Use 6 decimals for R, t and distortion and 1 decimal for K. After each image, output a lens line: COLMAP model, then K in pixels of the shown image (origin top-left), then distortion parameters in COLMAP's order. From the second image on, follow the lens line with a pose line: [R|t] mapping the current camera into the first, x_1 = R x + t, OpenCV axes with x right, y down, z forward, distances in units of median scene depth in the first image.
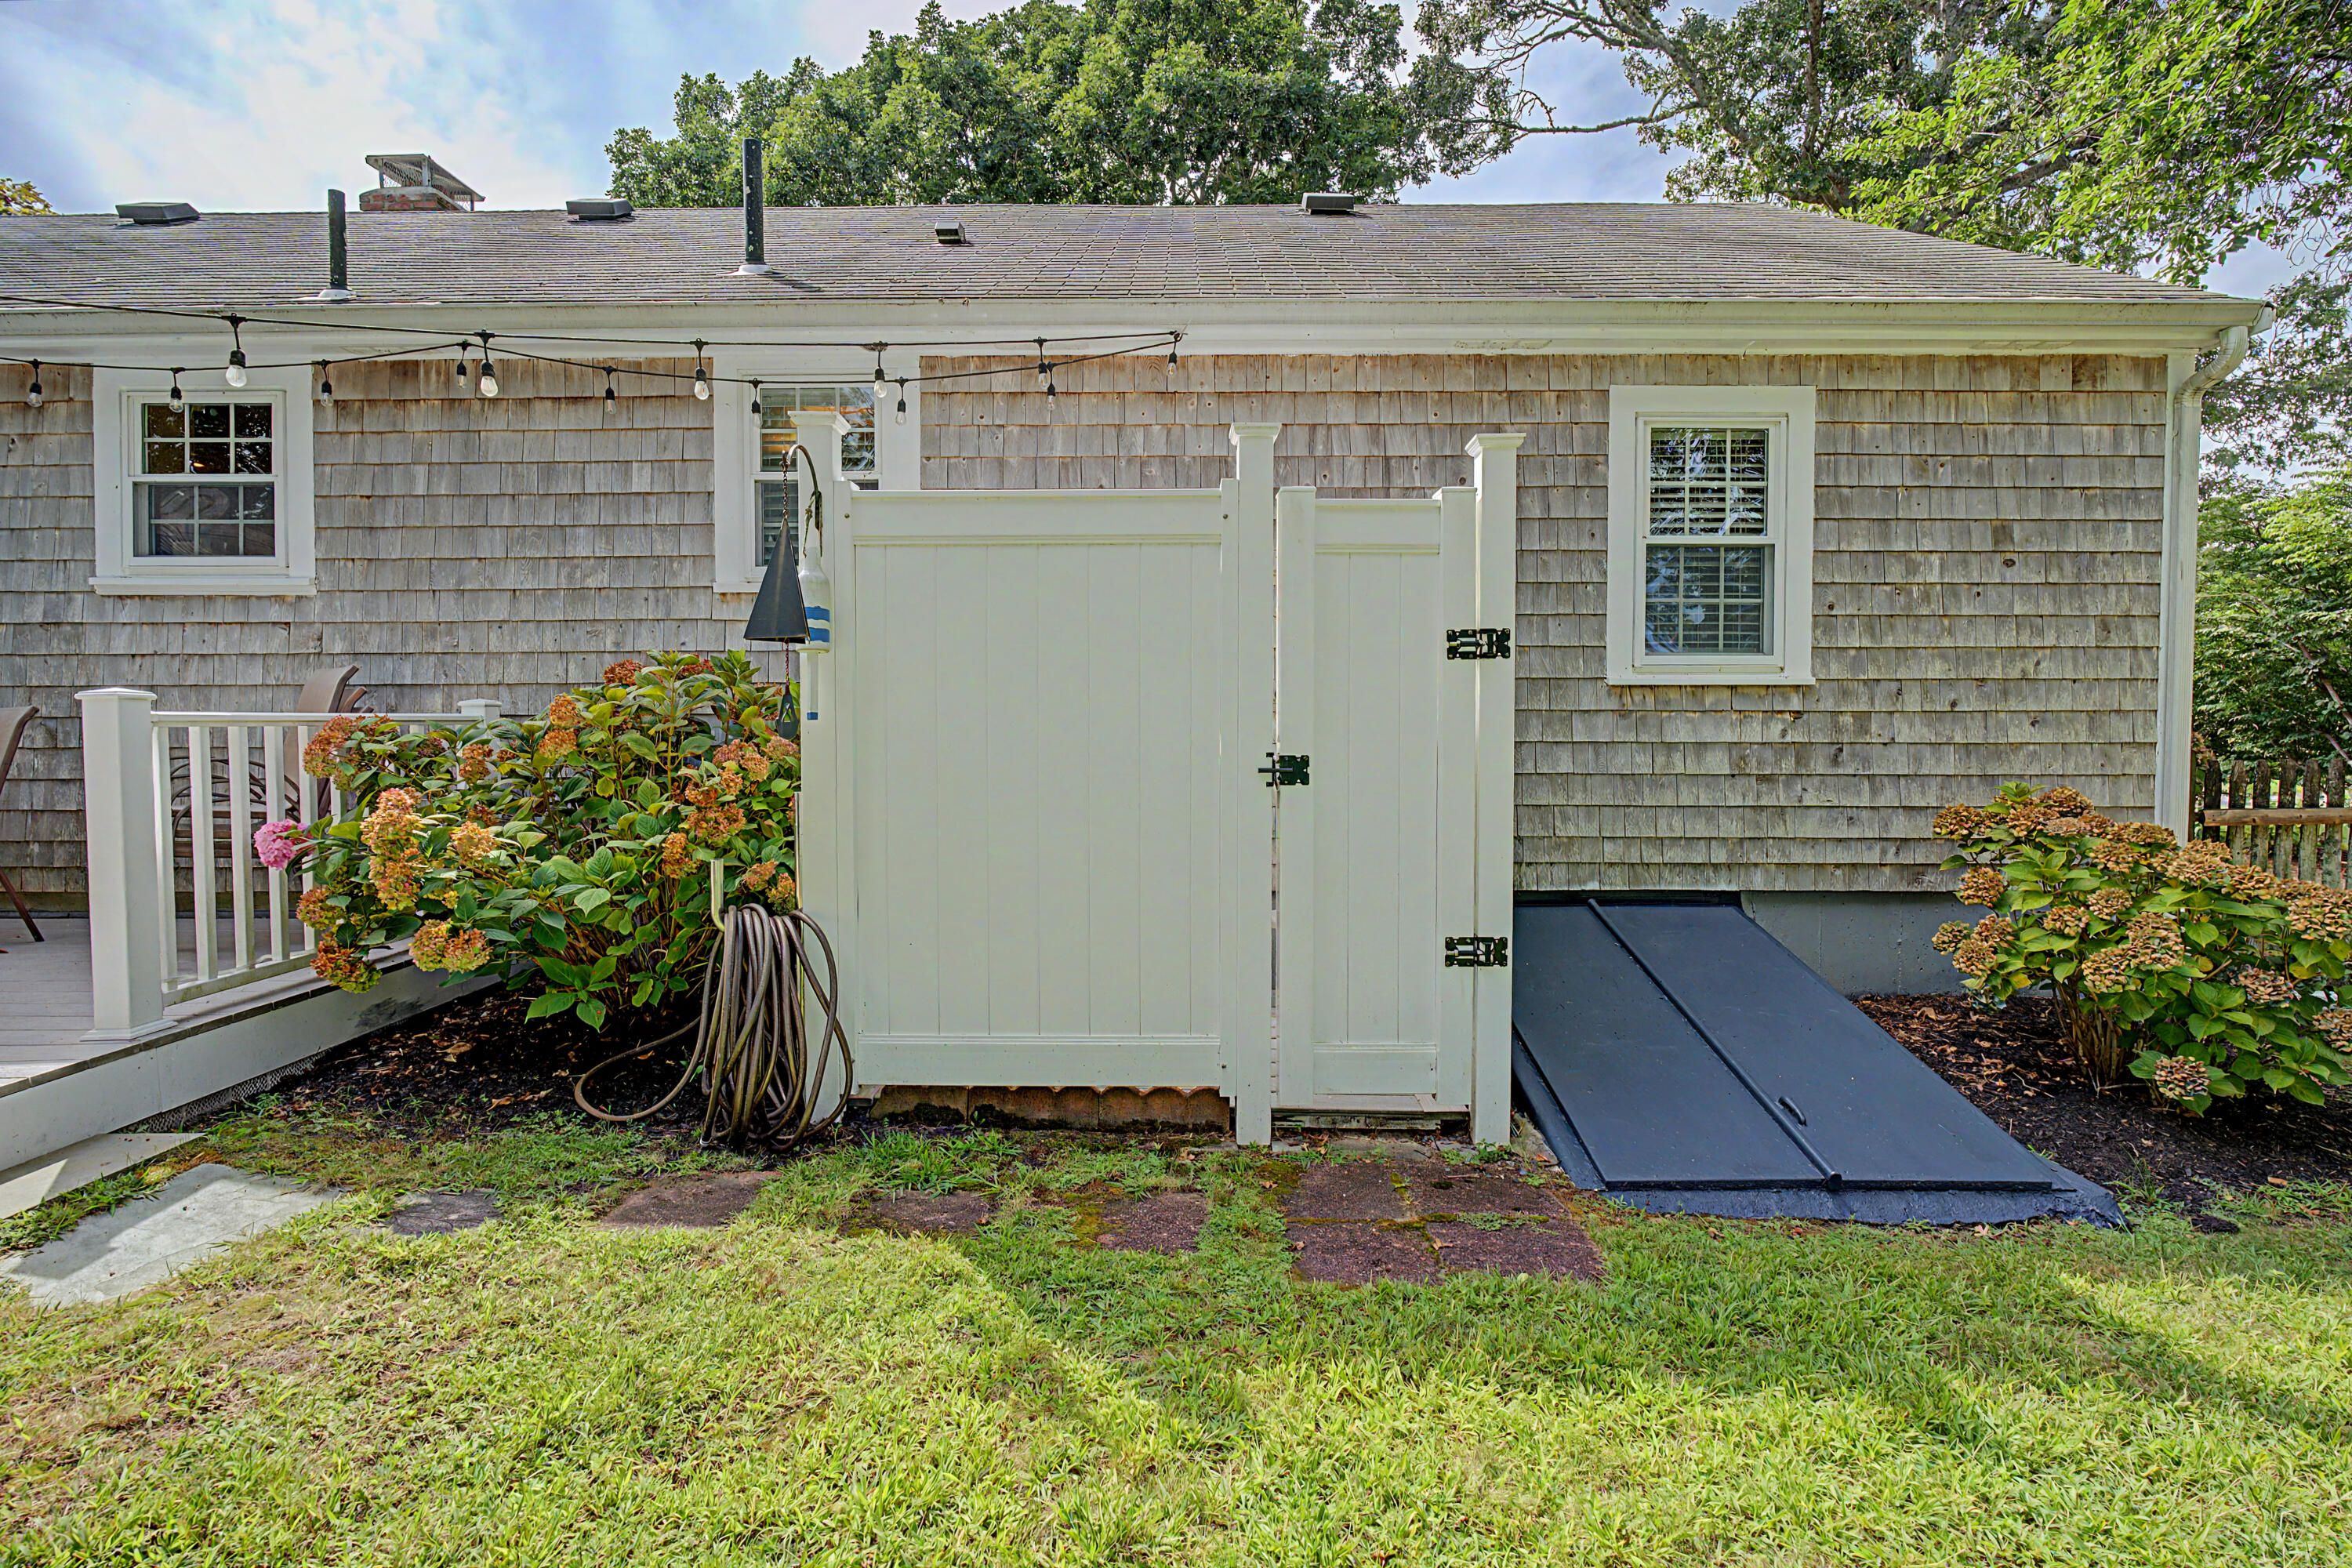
lens RADIAL K [[1060.1, 0, 1173.6], [0, 1060.1, 766.3], [0, 0, 1]] dist [-0.005467, -0.000737]
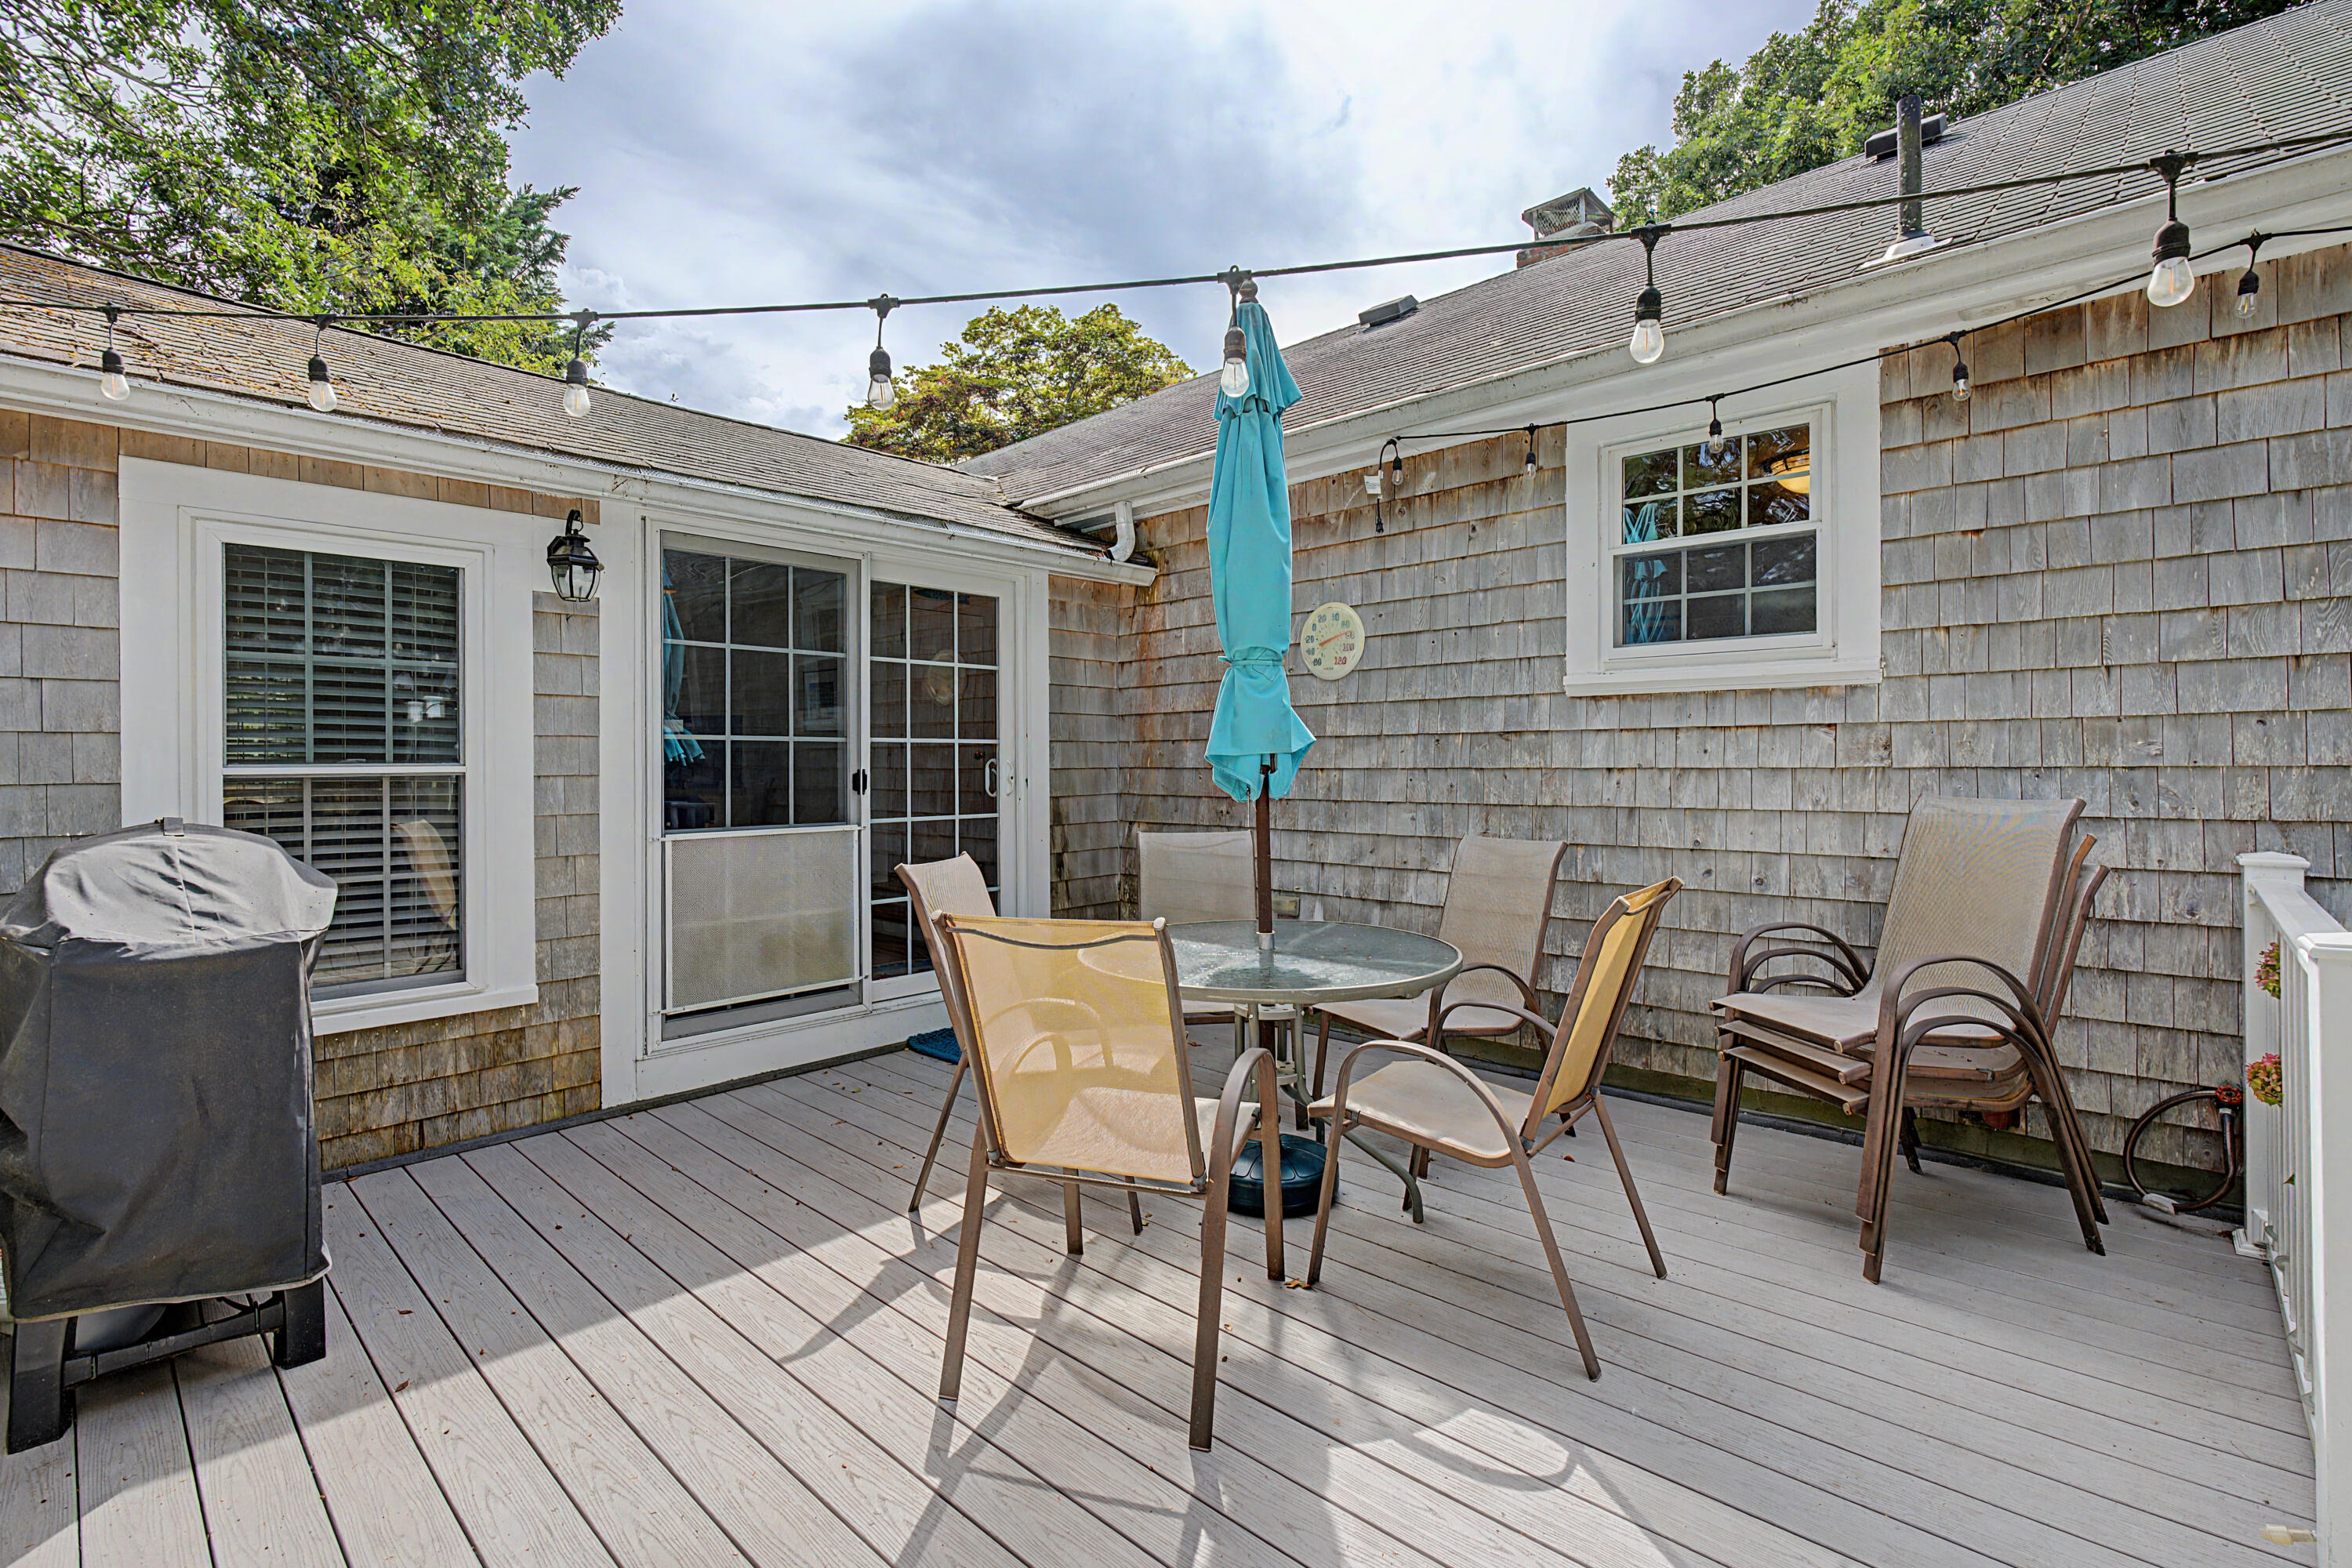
lens RADIAL K [[1060.1, 0, 1173.6], [0, 1060.1, 766.3], [0, 0, 1]] dist [-0.005467, -0.000737]
pose [[0.734269, -0.000102, -0.678858, -0.683636], [-0.023218, 0.999411, -0.025263, -0.079752], [0.678461, 0.034312, 0.733835, 0.179046]]
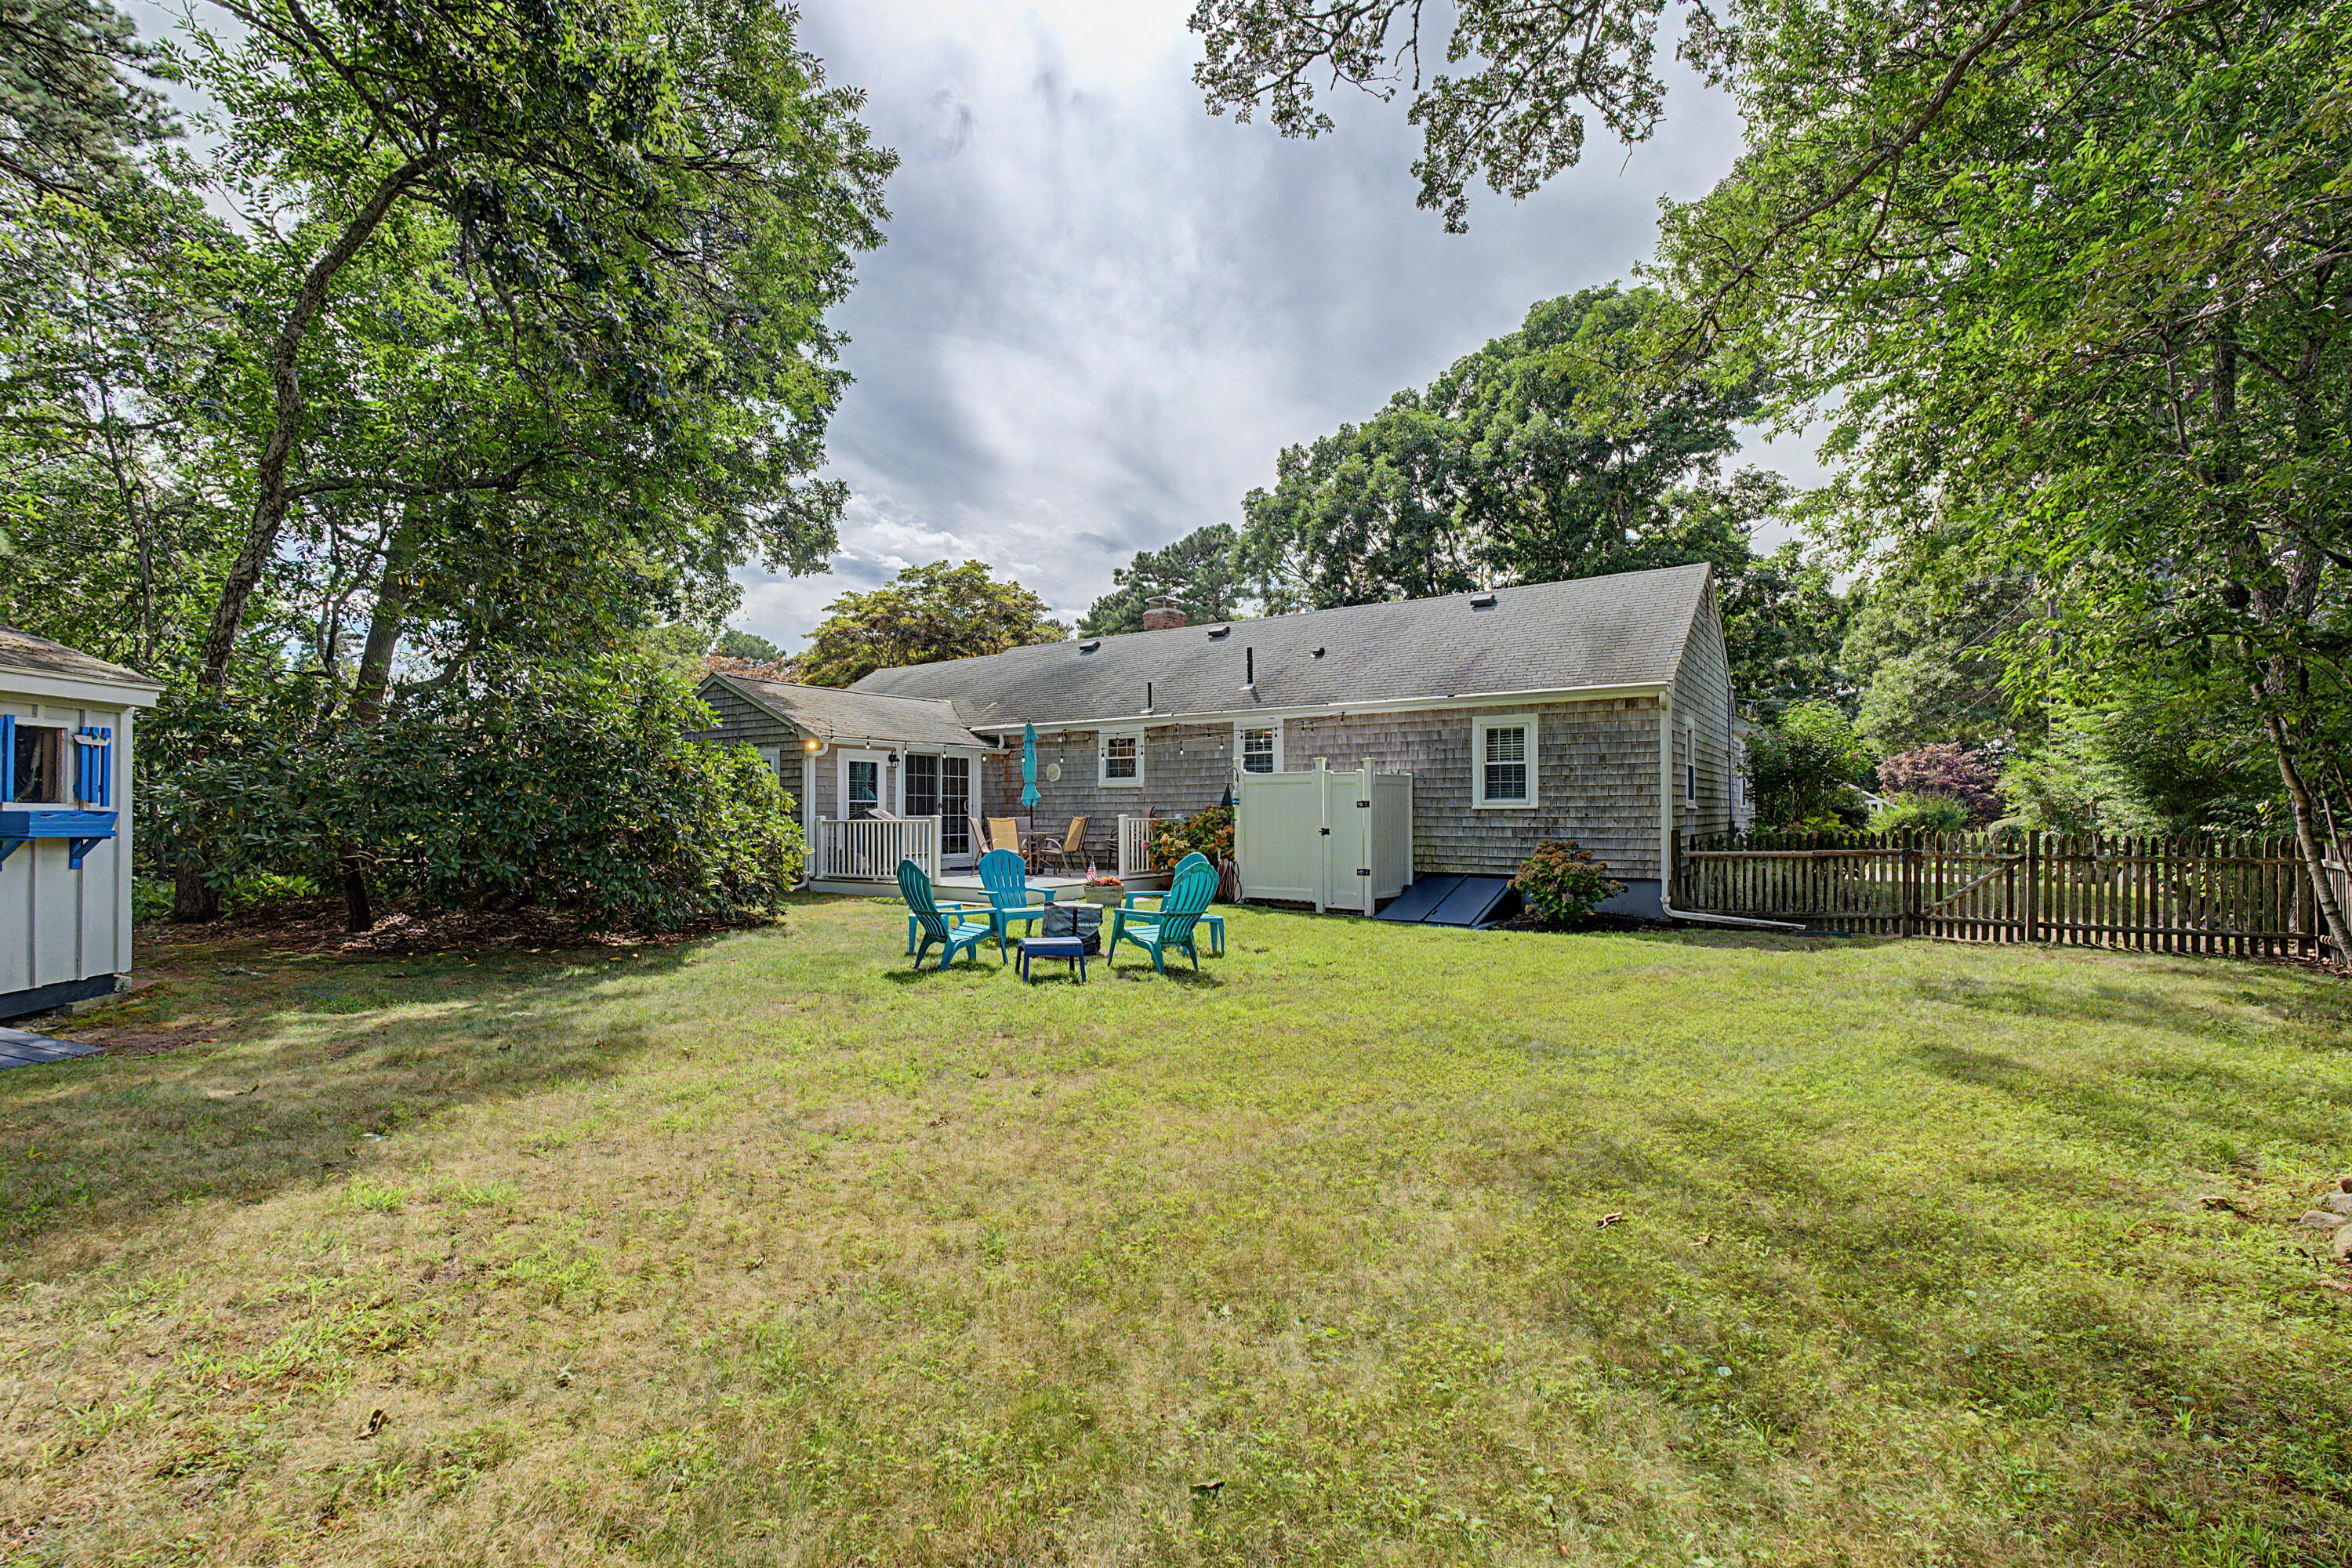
lens RADIAL K [[1060.1, 0, 1173.6], [0, 1060.1, 766.3], [0, 0, 1]] dist [-0.005467, -0.000737]
pose [[0.833997, -0.025942, -0.551159, 1.425449], [-0.020178, 0.996792, -0.077450, 0.061024], [0.551401, 0.075714, 0.830798, -2.179321]]
